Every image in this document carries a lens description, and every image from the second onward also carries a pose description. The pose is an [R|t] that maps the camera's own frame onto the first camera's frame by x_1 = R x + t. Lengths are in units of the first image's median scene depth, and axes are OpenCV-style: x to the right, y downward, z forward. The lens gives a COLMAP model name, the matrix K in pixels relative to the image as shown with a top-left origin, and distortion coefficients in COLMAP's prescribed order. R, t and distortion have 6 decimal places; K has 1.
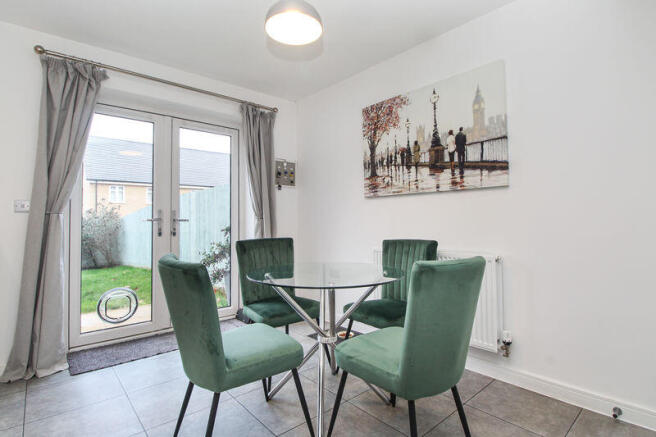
lens RADIAL K [[325.9, 0, 329.5], [0, 325.9, 217.3], [0, 0, 1]] dist [-0.001313, -0.000066]
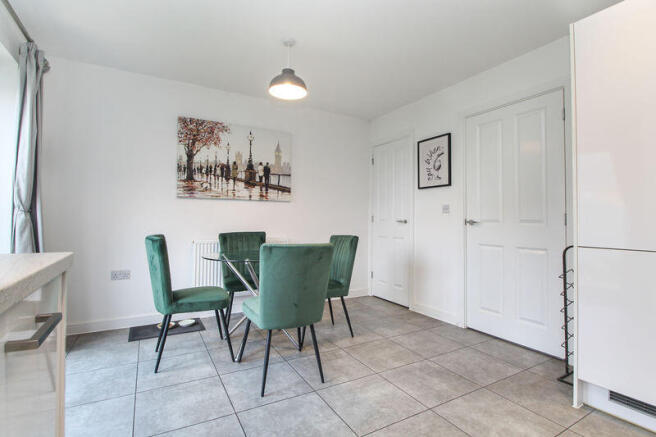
lens RADIAL K [[325.9, 0, 329.5], [0, 325.9, 217.3], [0, 0, 1]] dist [-0.001313, -0.000066]
pose [[0.204910, 0.012849, 0.978696, -1.023041], [-0.025733, 0.999639, -0.007736, 0.004005], [-0.978442, -0.023600, 0.205167, 0.315541]]
